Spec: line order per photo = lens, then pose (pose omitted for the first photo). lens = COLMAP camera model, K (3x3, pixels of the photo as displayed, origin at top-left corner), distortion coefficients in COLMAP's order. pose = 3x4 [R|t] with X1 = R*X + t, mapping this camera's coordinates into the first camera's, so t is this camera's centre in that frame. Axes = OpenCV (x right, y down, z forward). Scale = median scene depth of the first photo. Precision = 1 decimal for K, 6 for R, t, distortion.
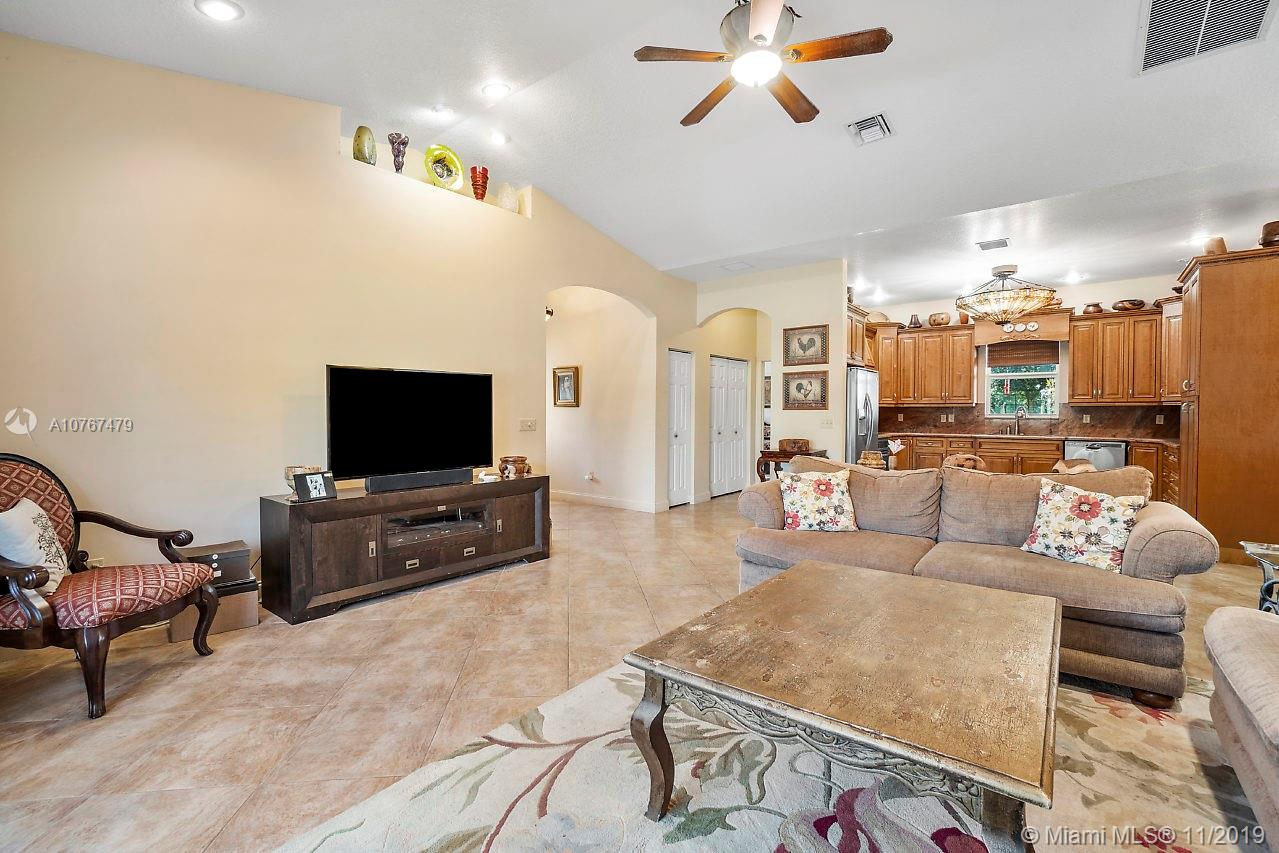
lens RADIAL K [[563.0, 0, 629.1], [0, 563.0, 424.3], [0, 0, 1]] dist [-0.024030, 0.008226]
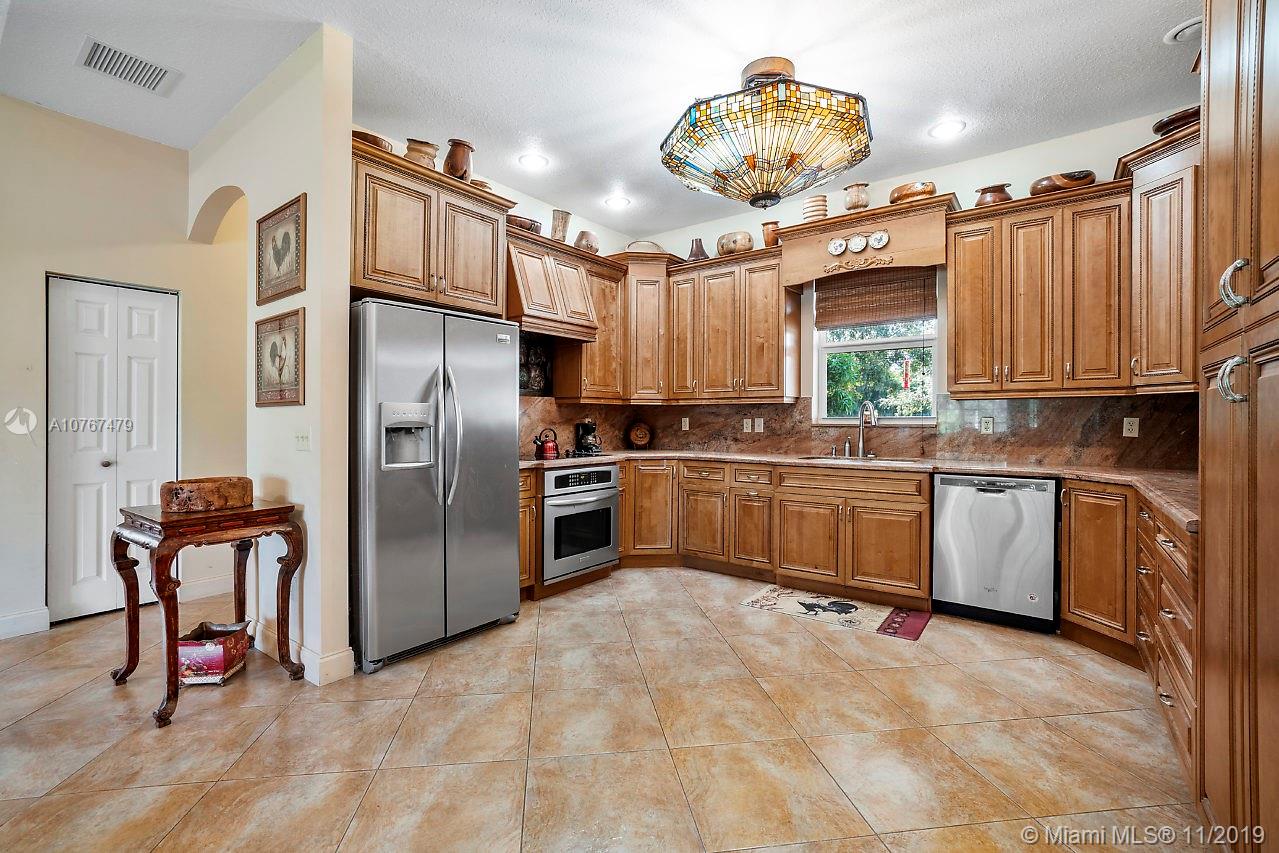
lens RADIAL K [[563.0, 0, 639.4], [0, 563.0, 423.2], [0, 0, 1]] dist [-0.024030, 0.008226]
pose [[0.999769, -0.001979, 0.021406, 0.518643], [0.002324, 0.999867, -0.016113, -0.005288], [-0.021372, 0.016159, 0.999641, 0.527782]]
